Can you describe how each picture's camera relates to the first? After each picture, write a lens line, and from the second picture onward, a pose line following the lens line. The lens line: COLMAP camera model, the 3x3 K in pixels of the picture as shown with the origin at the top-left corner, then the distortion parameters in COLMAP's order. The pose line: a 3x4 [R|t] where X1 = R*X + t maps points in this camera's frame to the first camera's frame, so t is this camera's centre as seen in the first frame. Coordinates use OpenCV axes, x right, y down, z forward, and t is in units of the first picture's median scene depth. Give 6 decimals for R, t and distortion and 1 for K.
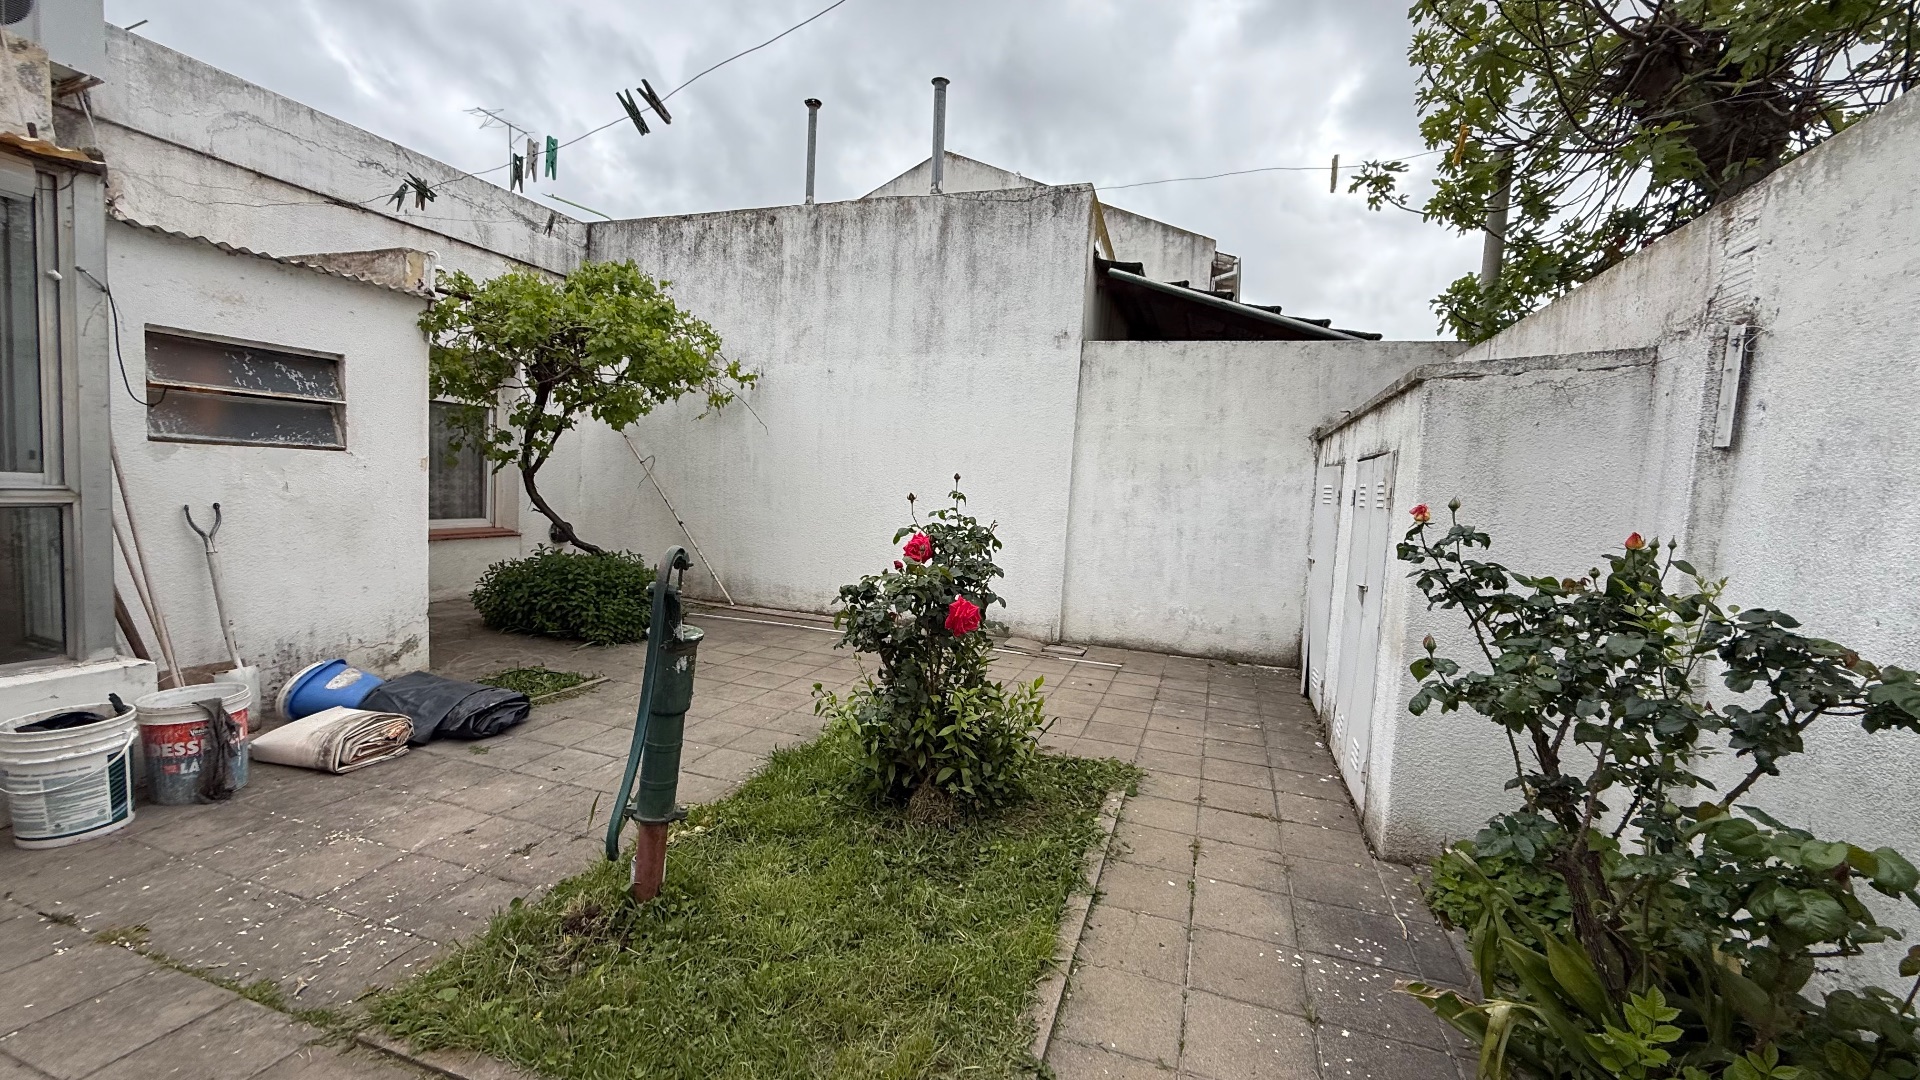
lens RADIAL K [[761.1, 0, 959.3], [0, 761.1, 535.8], [0, 0, 1]] dist [0.000534, -0.000087]
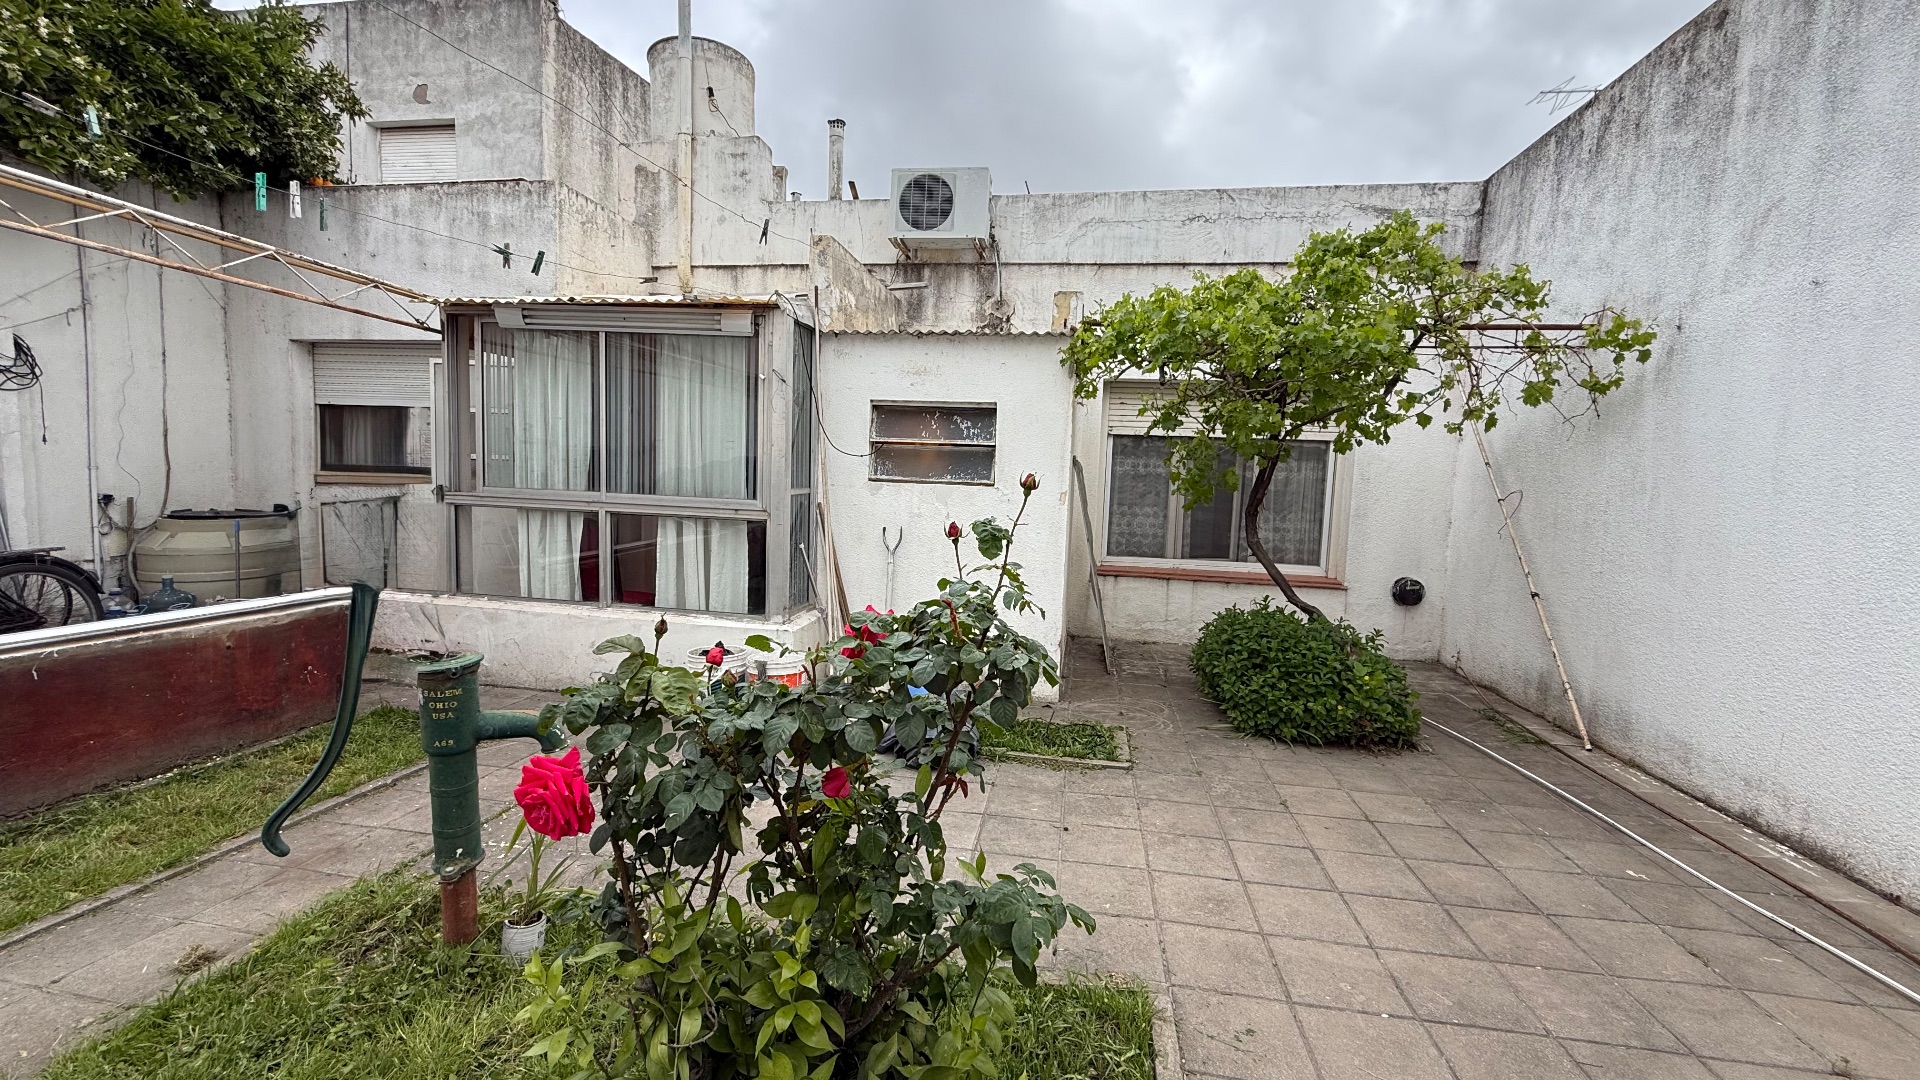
lens RADIAL K [[761.1, 0, 960.0], [0, 761.1, 545.2], [0, 0, 1]] dist [0.000534, -0.000087]
pose [[0.171693, 0.038009, -0.984417, 0.180885], [-0.100246, 0.994743, 0.020924, -0.025345], [0.980037, 0.095091, 0.174600, 0.447375]]
